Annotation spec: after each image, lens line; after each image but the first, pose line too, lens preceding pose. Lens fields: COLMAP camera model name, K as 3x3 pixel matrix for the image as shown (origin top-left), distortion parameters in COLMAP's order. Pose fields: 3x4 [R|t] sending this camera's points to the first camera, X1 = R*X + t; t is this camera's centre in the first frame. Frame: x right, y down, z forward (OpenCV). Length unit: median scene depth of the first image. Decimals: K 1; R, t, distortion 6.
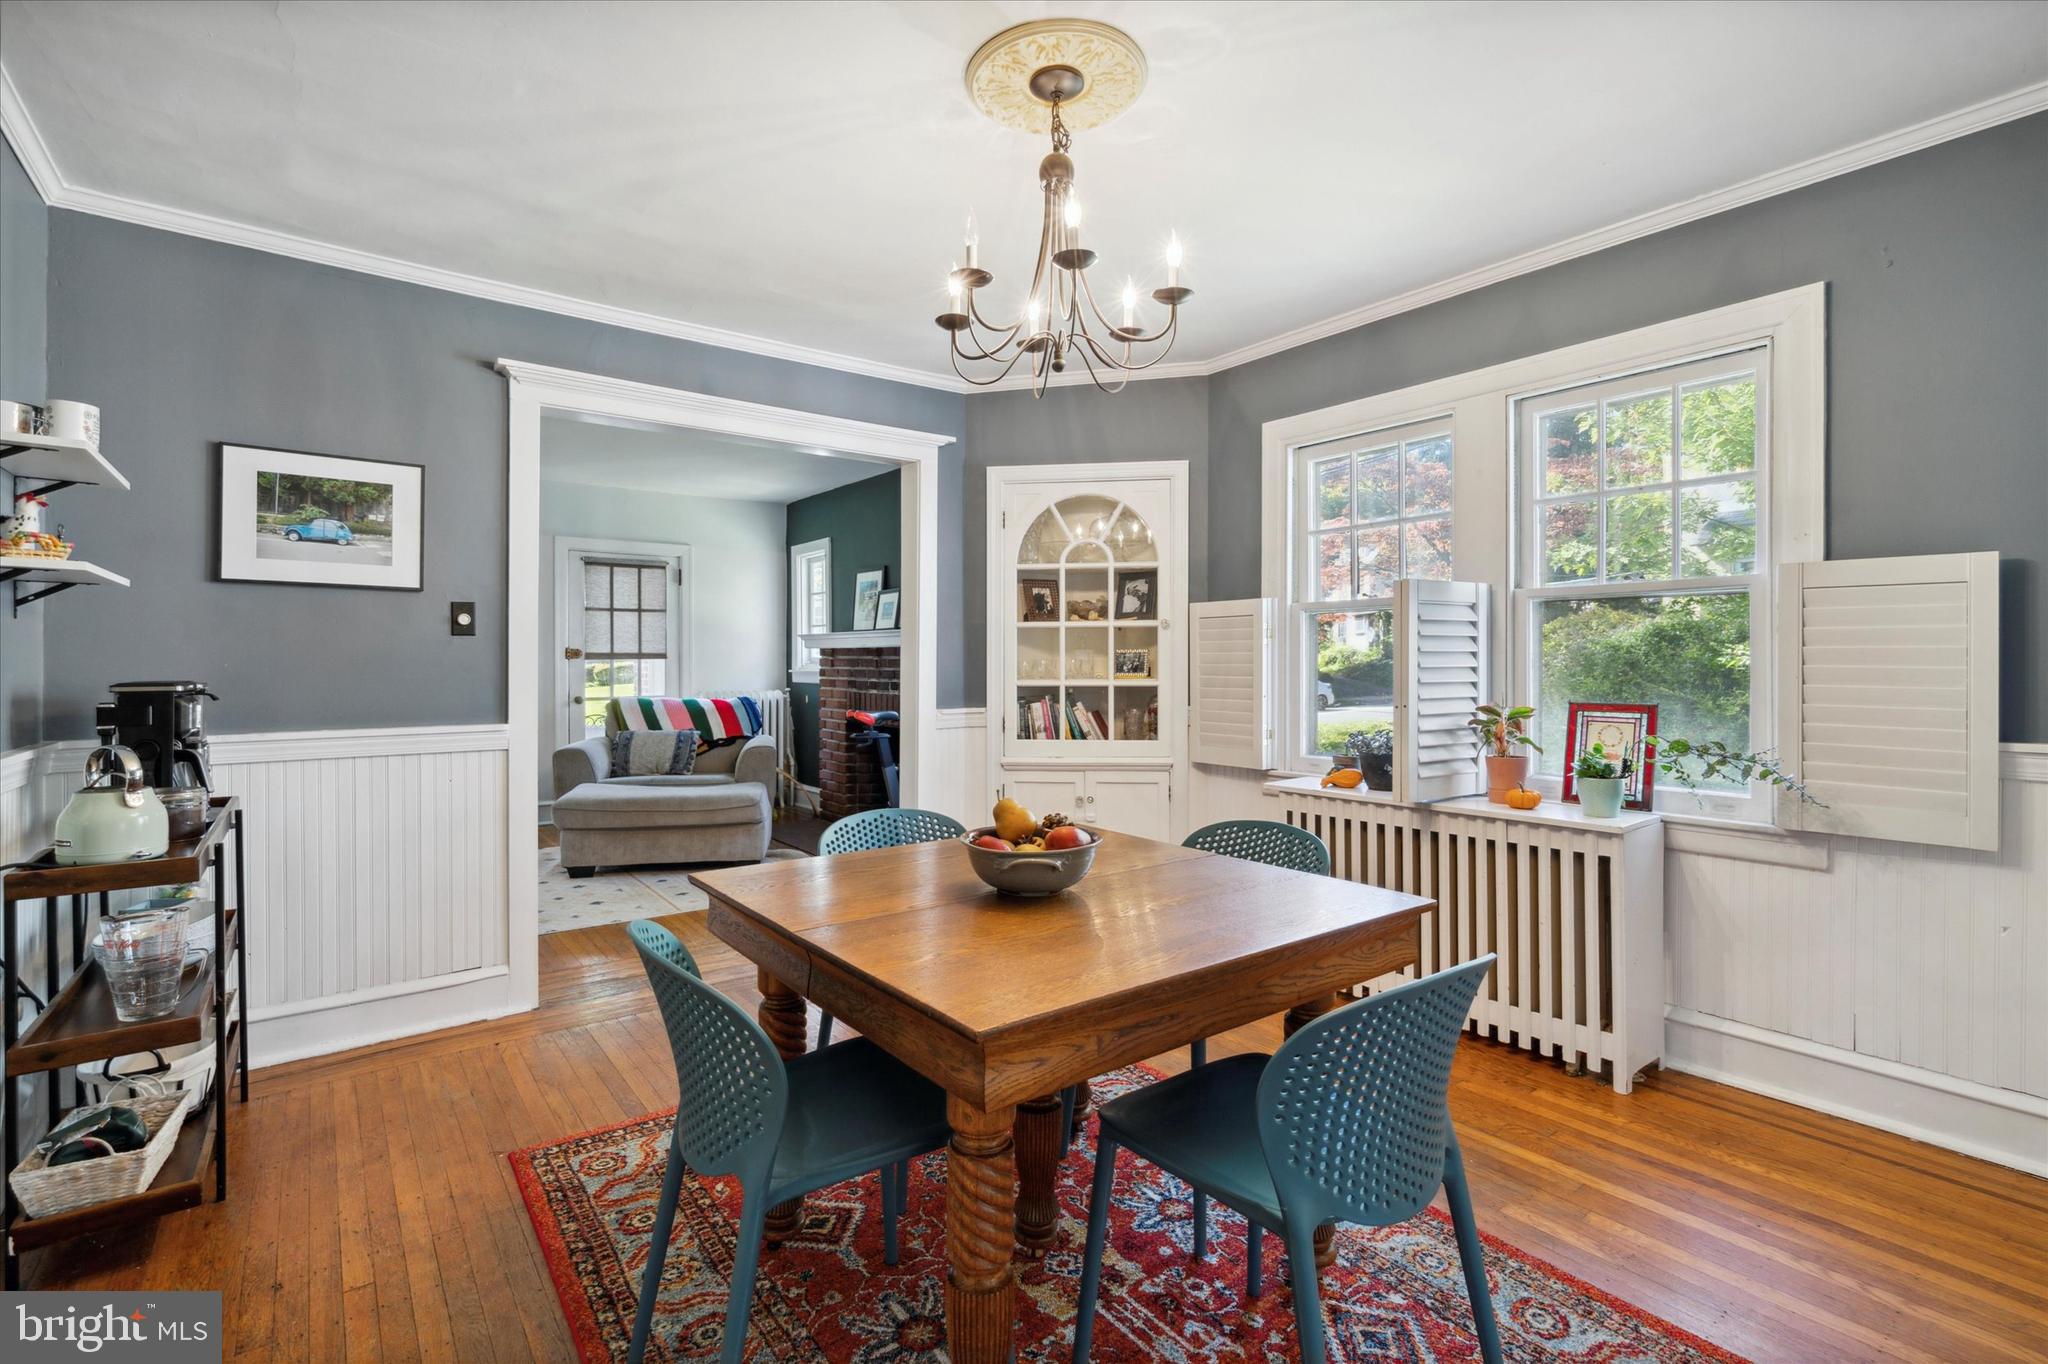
lens RADIAL K [[943.9, 0, 1030.2], [0, 943.9, 665.6], [0, 0, 1]] dist [-0.003153, -0.000298]
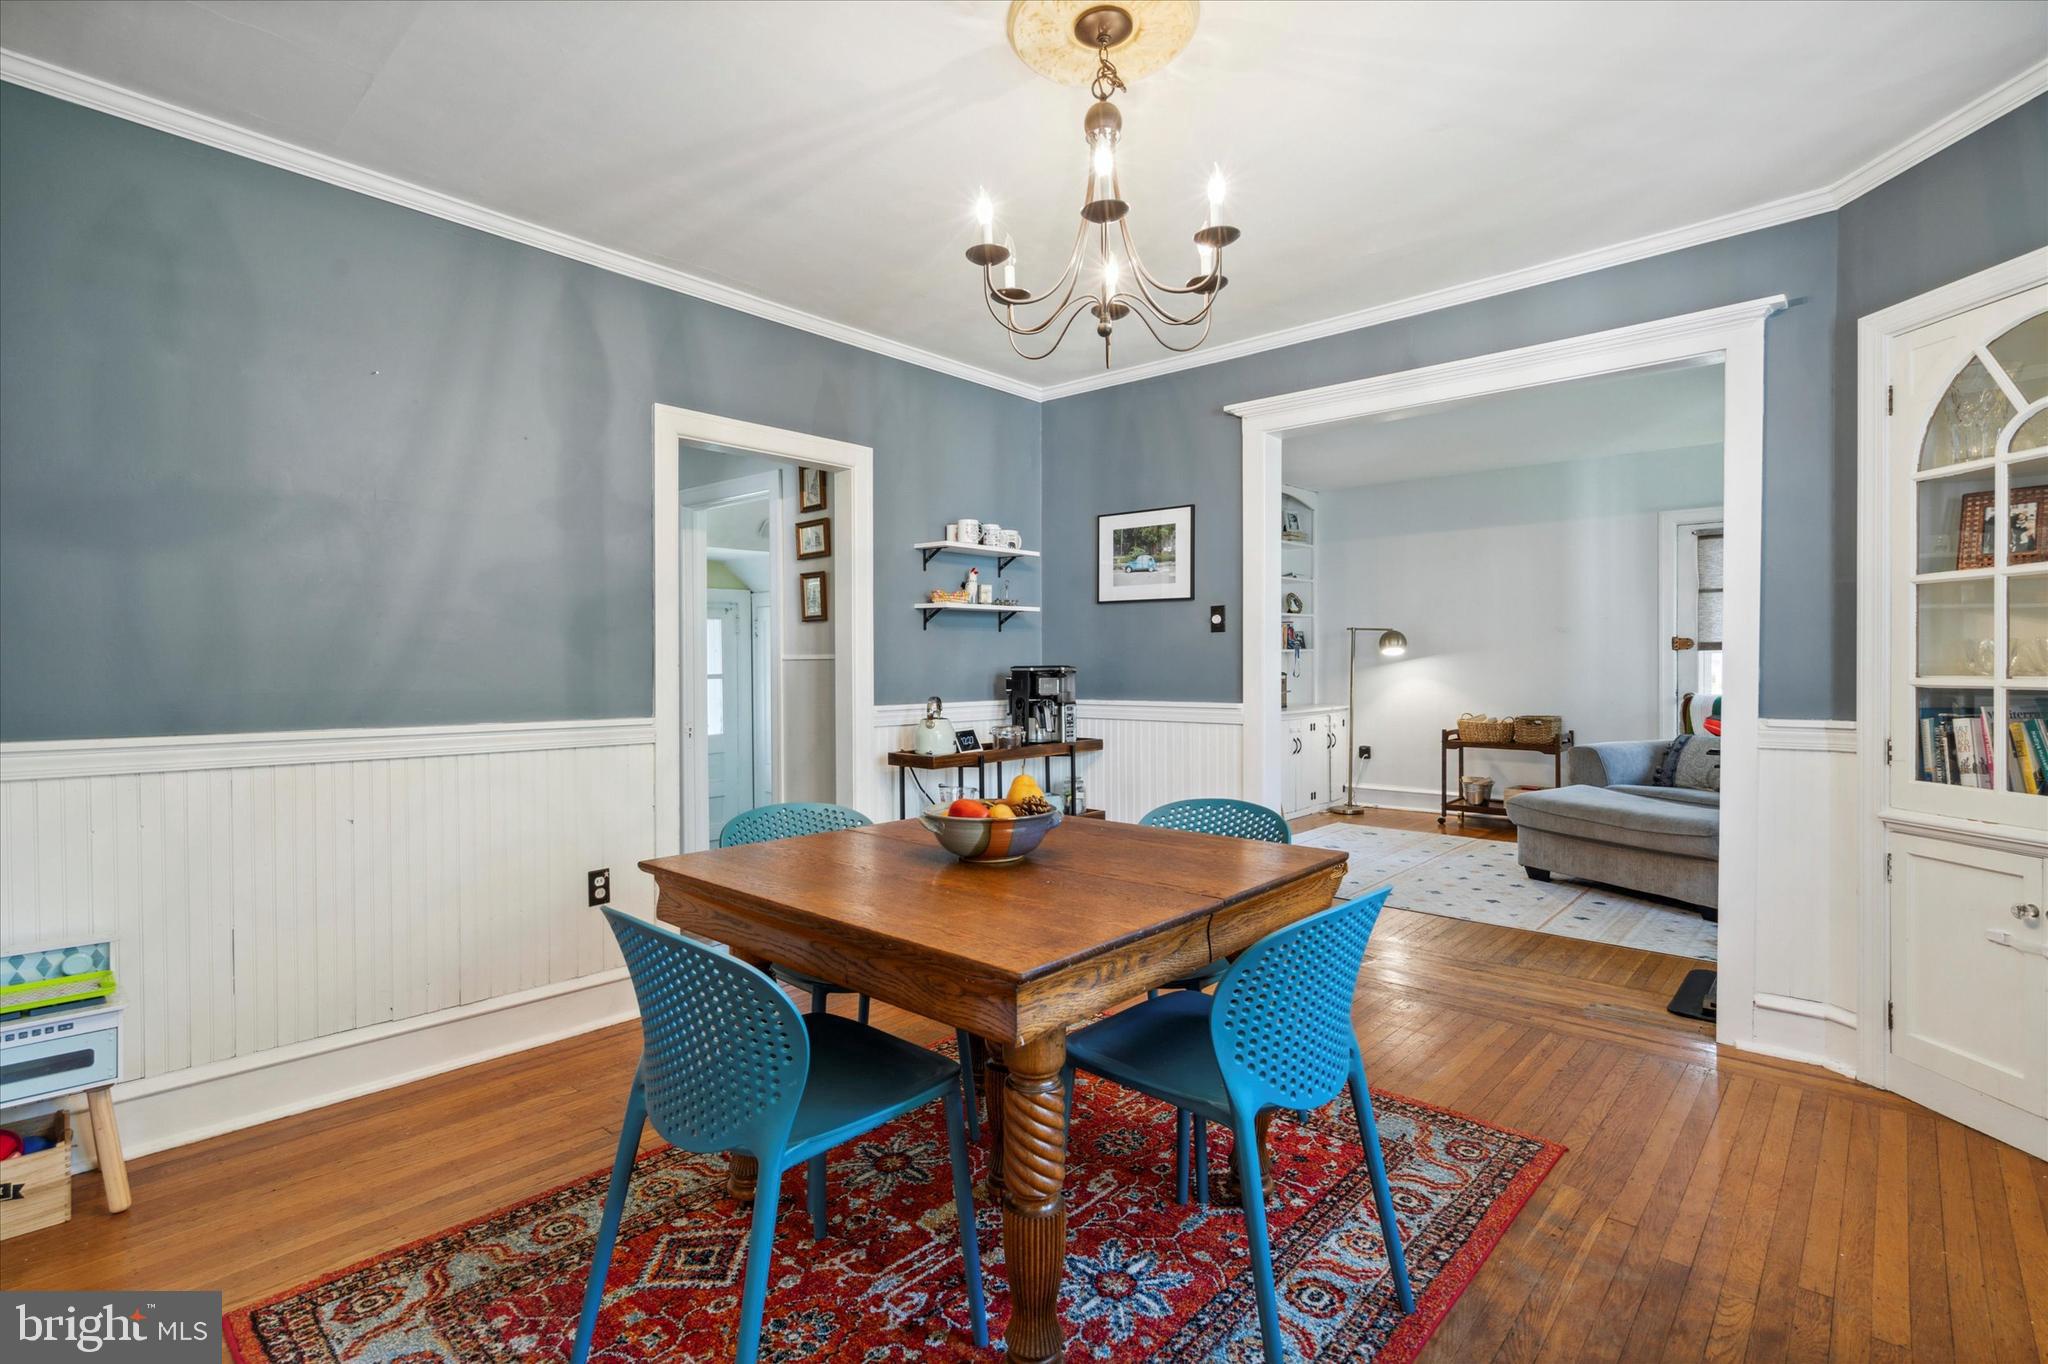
lens RADIAL K [[957.4, 0, 972.7], [0, 957.4, 678.9], [0, 0, 1]] dist [-0.014360, -0.000507]
pose [[0.154120, 0.015849, -0.987925, 0.632349], [0.000787, 0.999869, 0.016164, 0.010331], [0.988052, -0.003268, 0.154087, 0.481833]]
